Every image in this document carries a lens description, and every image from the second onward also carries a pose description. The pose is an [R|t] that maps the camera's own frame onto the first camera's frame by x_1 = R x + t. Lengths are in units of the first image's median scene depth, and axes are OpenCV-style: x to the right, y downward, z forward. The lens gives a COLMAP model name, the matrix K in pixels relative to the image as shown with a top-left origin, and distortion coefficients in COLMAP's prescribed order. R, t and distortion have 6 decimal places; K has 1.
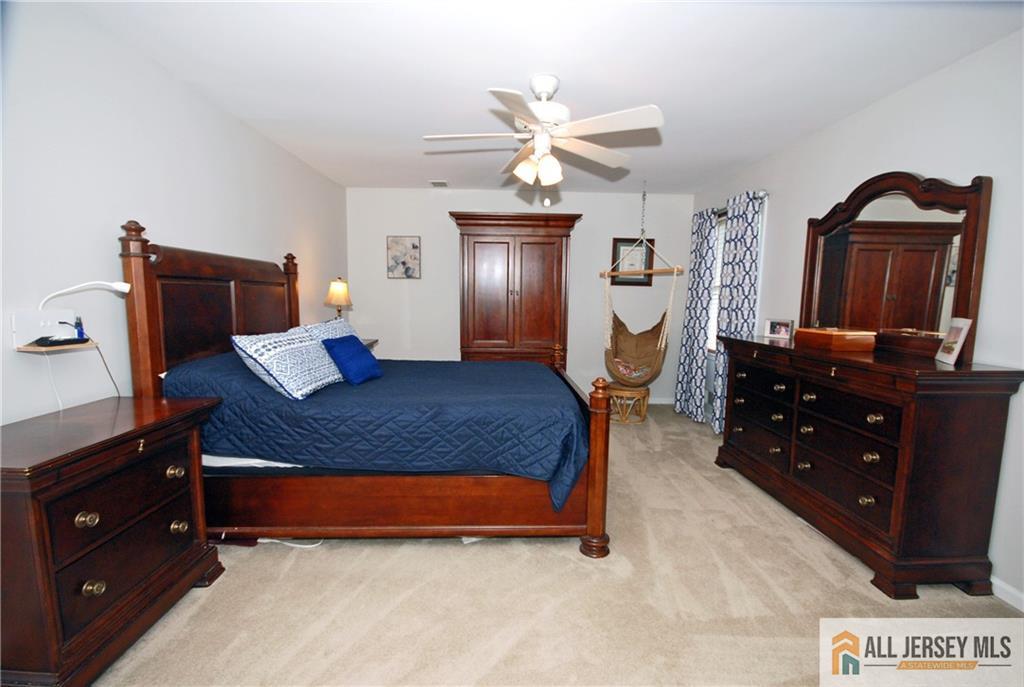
lens RADIAL K [[463.1, 0, 505.8], [0, 463.1, 345.3], [0, 0, 1]] dist [-0.003153, -0.002655]
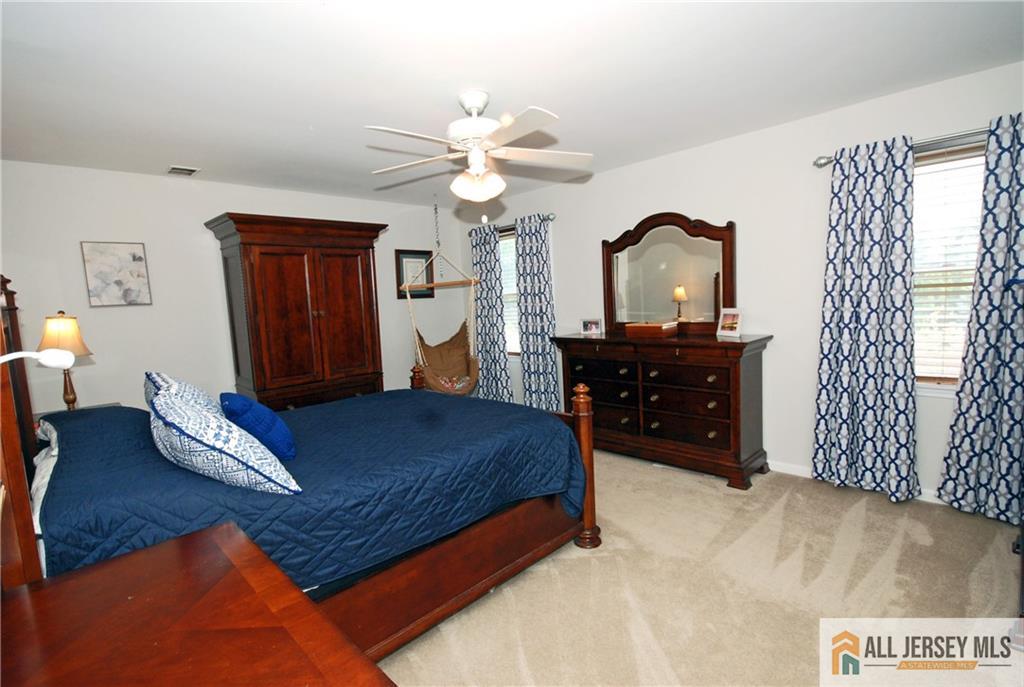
lens RADIAL K [[497.9, 0, 506.7], [0, 497.9, 346.6], [0, 0, 1]] dist [-0.002057, -0.000250]
pose [[0.720155, -0.118602, 0.683601, -0.490362], [0.134647, 0.990440, 0.029991, -0.052235], [-0.680622, 0.070447, 0.729240, 0.171356]]
